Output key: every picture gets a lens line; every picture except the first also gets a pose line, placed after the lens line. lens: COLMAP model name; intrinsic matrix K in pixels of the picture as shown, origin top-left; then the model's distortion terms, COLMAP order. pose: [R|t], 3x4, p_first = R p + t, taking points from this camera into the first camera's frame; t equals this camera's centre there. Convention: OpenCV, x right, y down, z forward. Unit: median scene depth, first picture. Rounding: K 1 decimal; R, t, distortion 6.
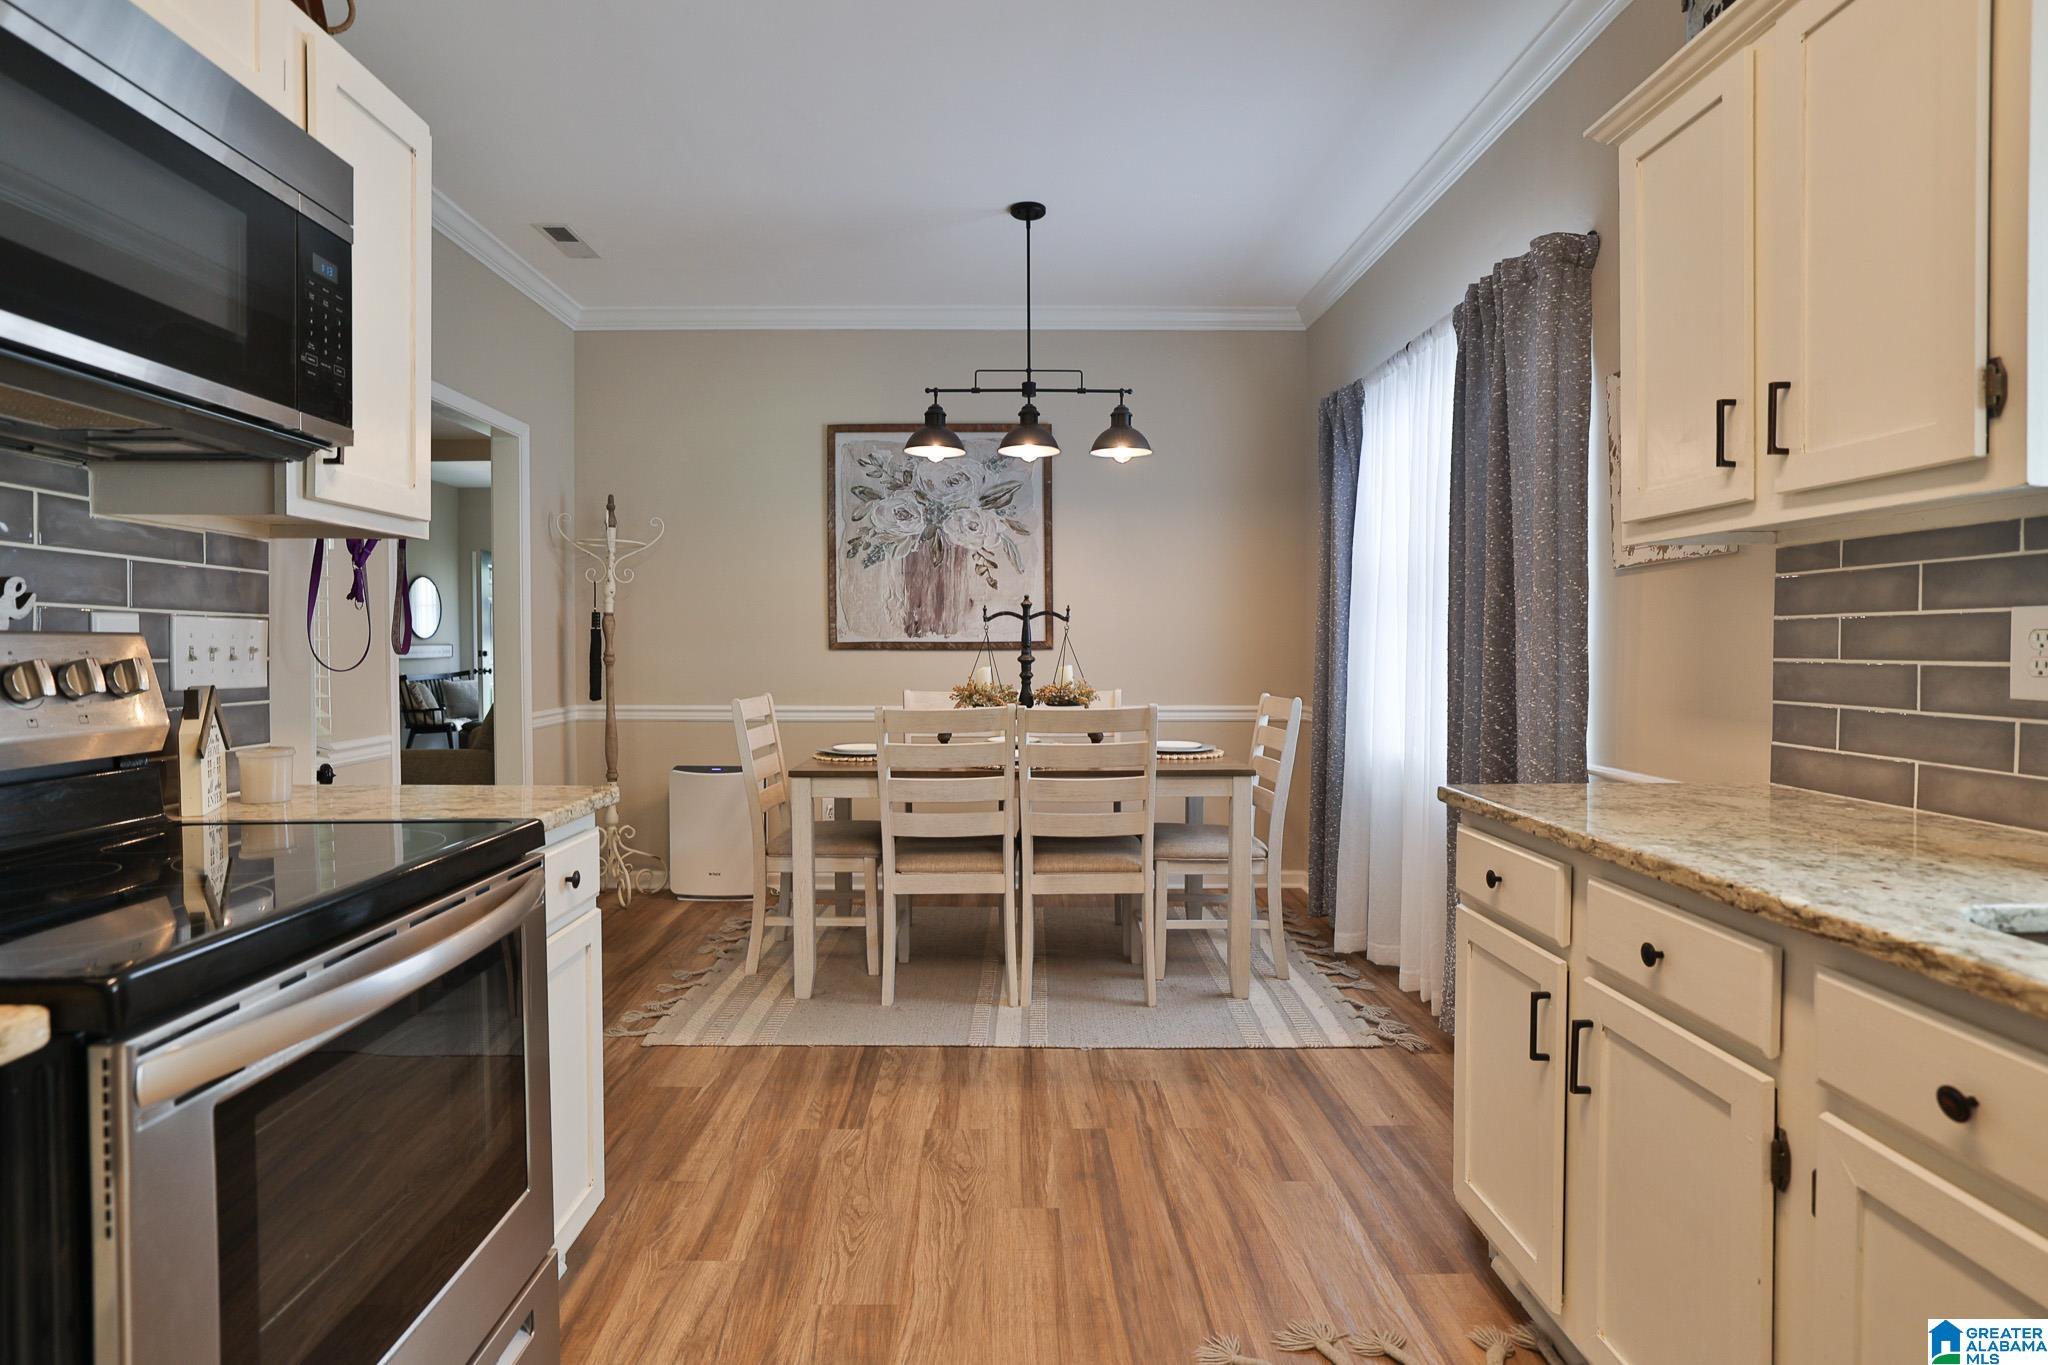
lens RADIAL K [[1021.7, 0, 1011.7], [0, 1021.7, 650.4], [0, 0, 1]] dist [0.002253, 0.000169]
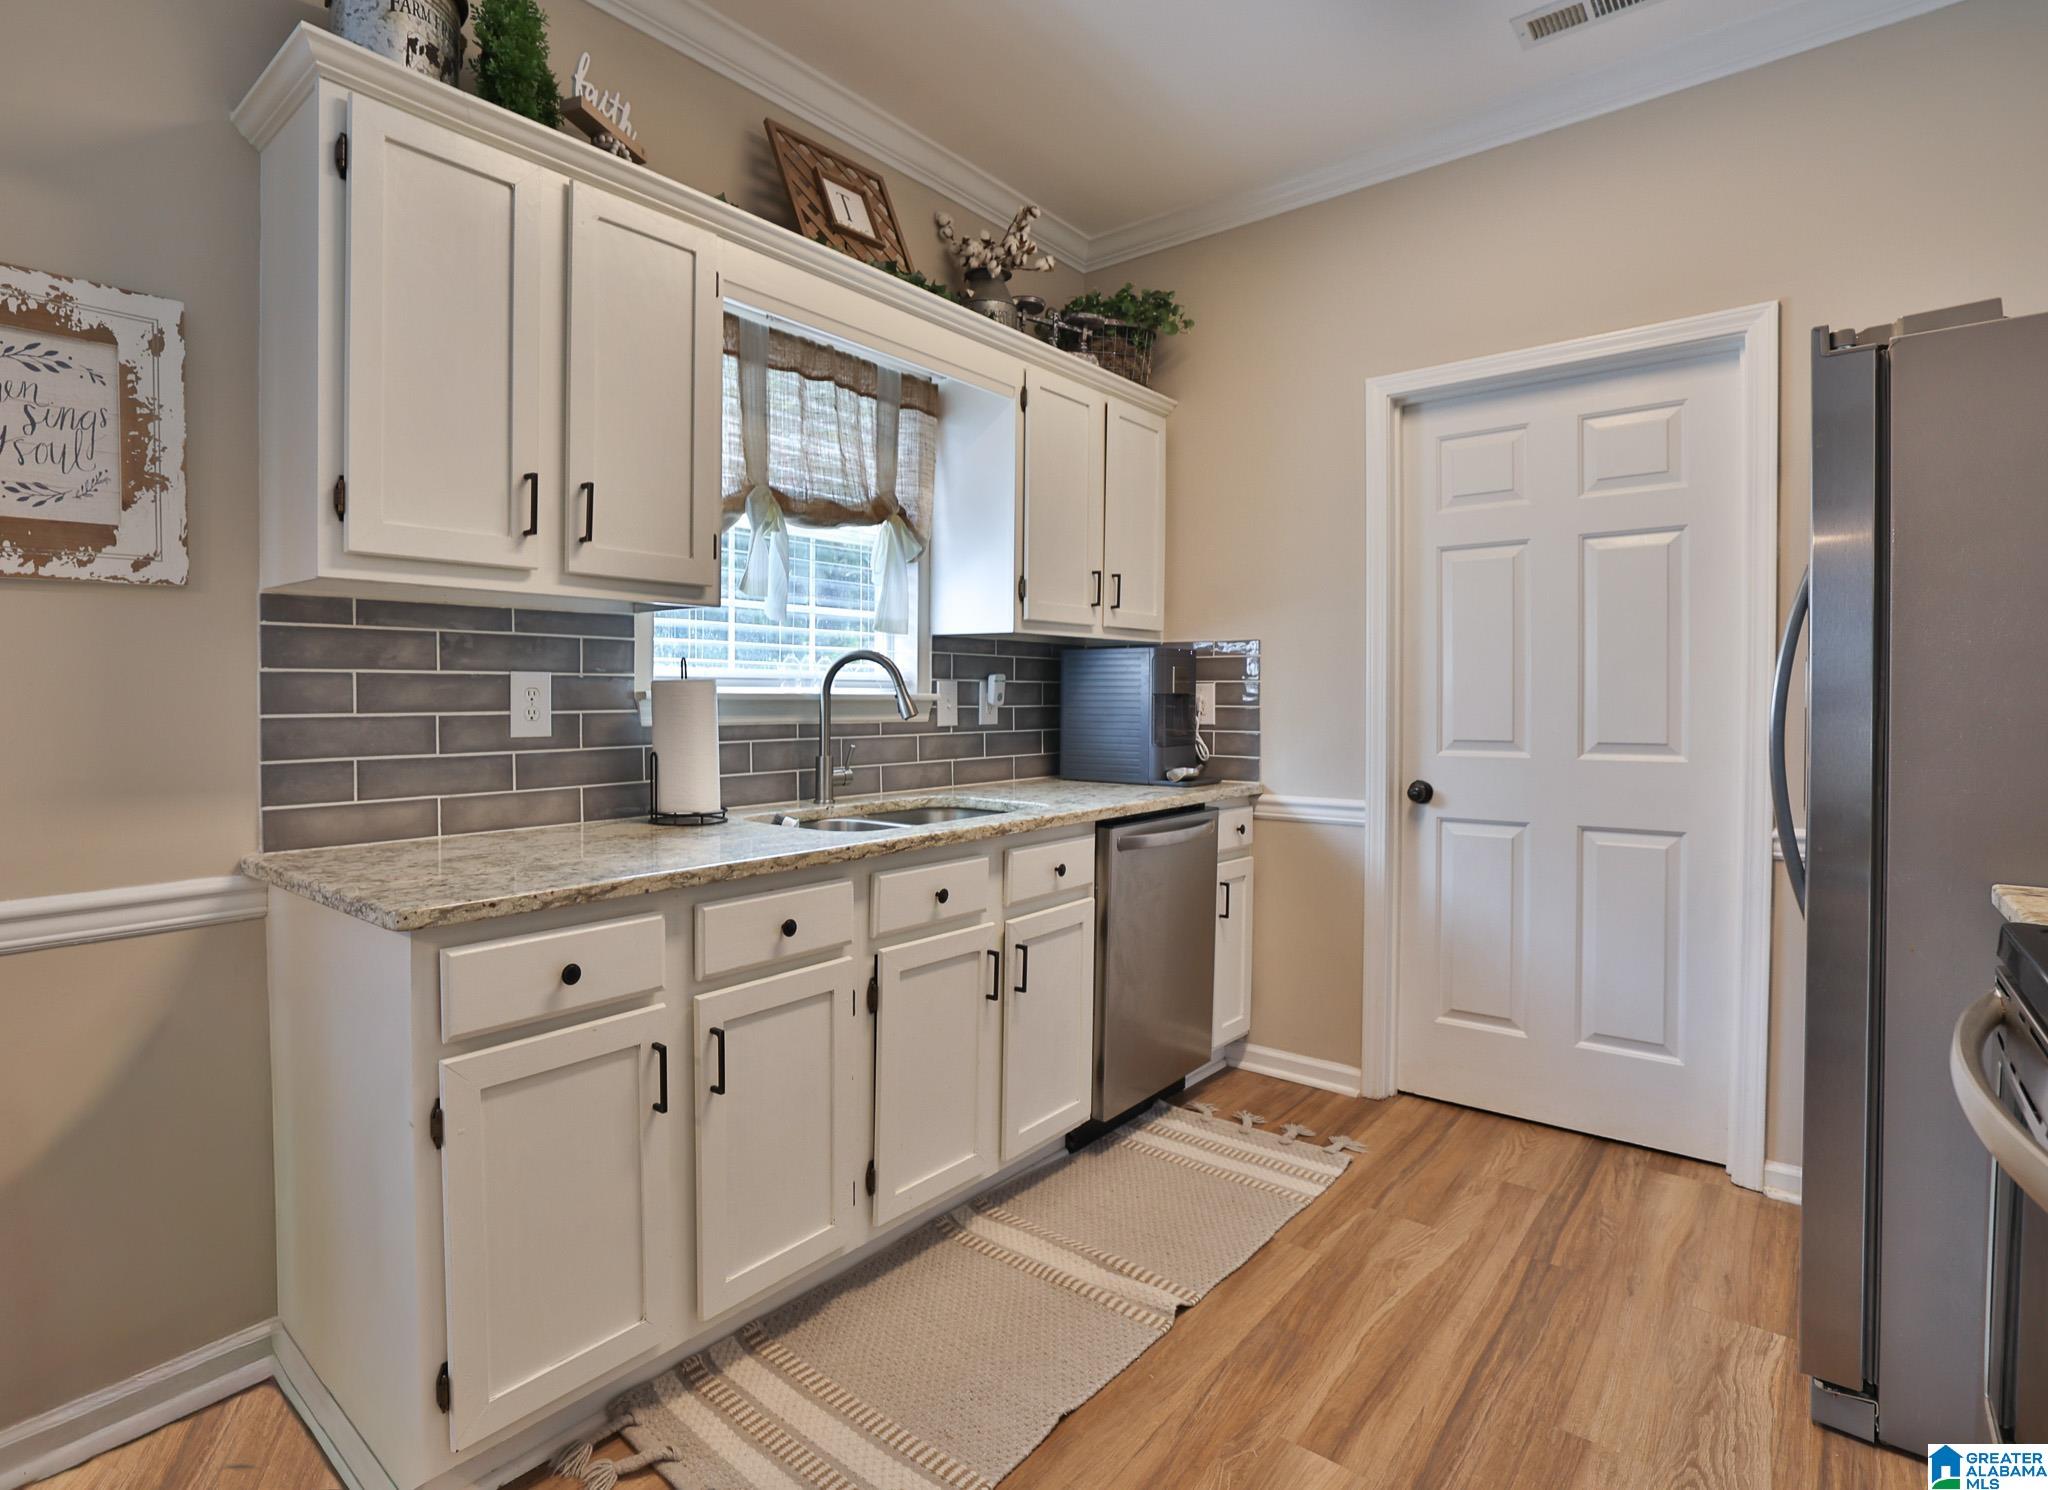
lens RADIAL K [[1055.8, 0, 898.9], [0, 1055.8, 714.0], [0, 0, 1]] dist [-0.042943, 0.025013]
pose [[-0.728893, -0.010990, 0.684540, -0.268771], [0.006229, 0.999723, 0.022683, -0.009547], [-0.684600, 0.020797, -0.728622, 1.192006]]
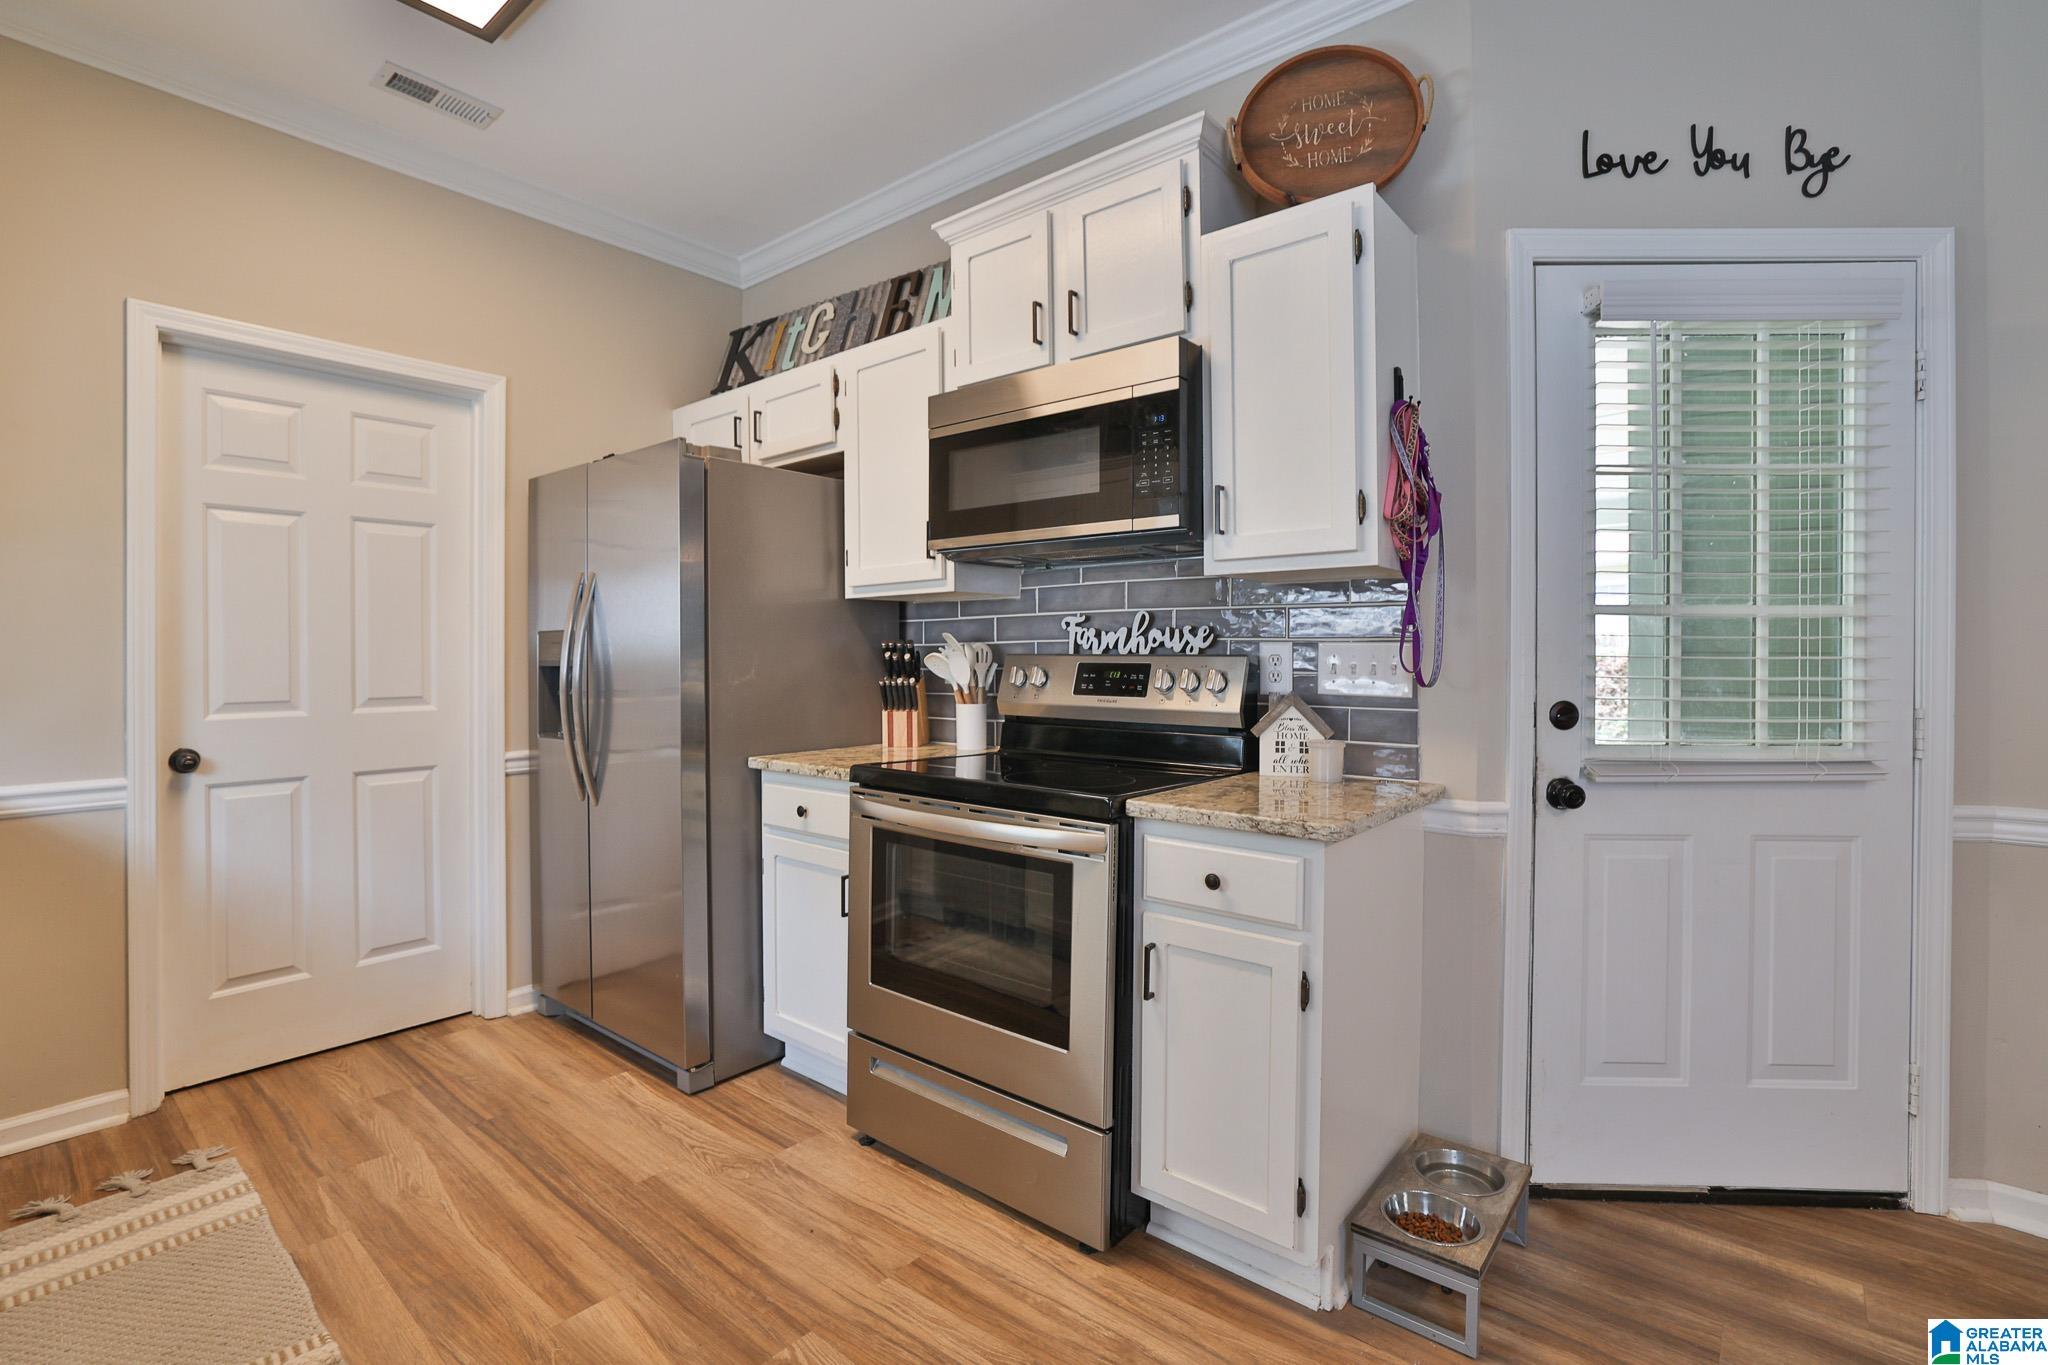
lens RADIAL K [[936.5, 0, 1005.3], [0, 936.5, 654.8], [0, 0, 1]] dist [-0.041811, 0.021988]
pose [[-0.670712, -0.002000, -0.741716, 0.380102], [-0.007892, 0.999959, 0.004440, -0.015131], [0.741676, 0.008831, -0.670700, 1.230183]]
